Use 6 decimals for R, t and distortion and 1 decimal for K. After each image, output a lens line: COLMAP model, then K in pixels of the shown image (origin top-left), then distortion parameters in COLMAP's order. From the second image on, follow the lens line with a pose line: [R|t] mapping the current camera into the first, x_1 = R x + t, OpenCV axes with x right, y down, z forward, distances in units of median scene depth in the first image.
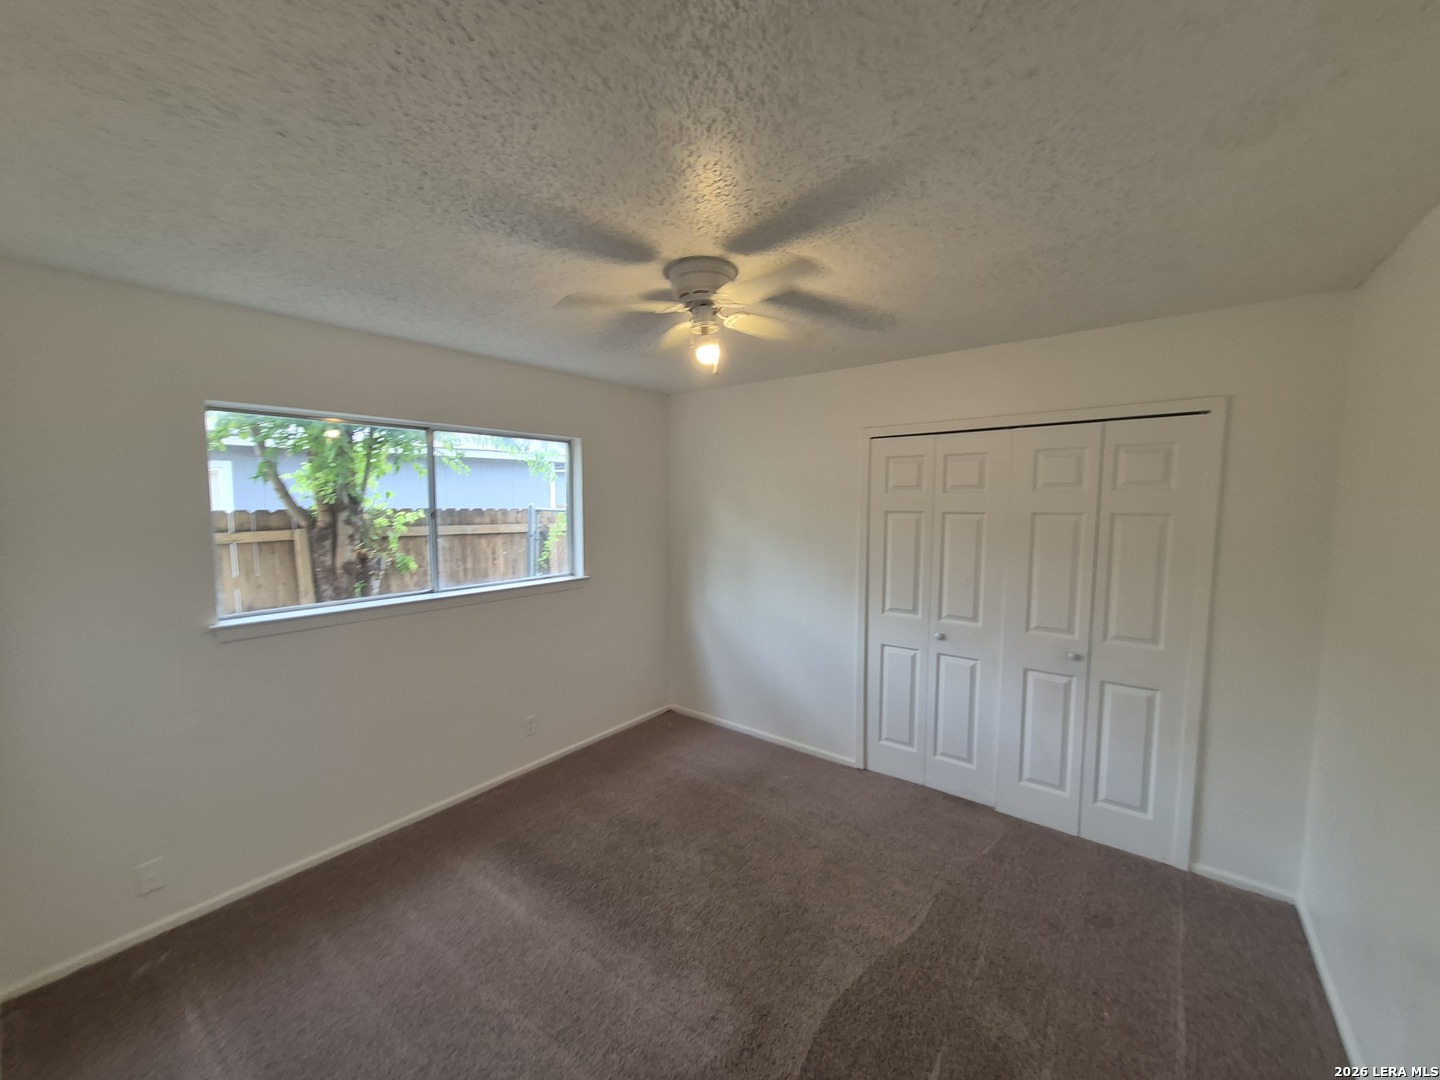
lens RADIAL K [[562.9, 0, 695.2], [0, 562.9, 542.0], [0, 0, 1]] dist [0.006309, -0.001648]
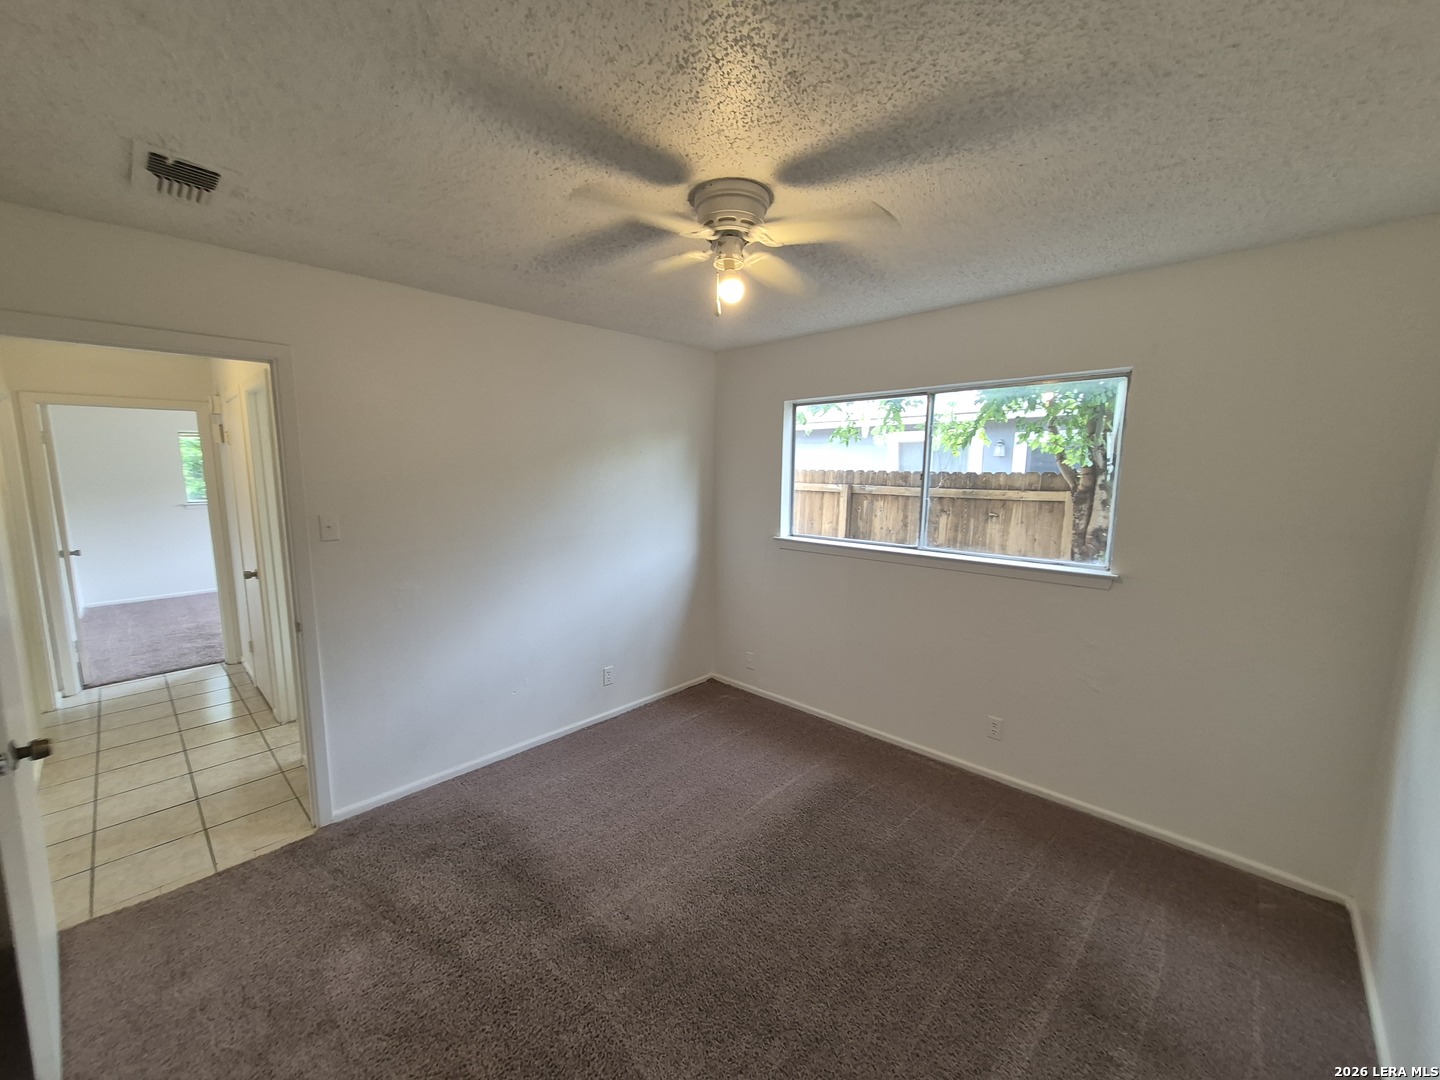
lens RADIAL K [[562.9, 0, 733.0], [0, 562.9, 540.8], [0, 0, 1]] dist [0.006309, -0.001648]
pose [[-0.057579, 0.137143, -0.988876, 0.405649], [-0.076781, 0.986977, 0.141351, -0.034168], [0.995384, 0.084066, -0.046299, 0.466363]]
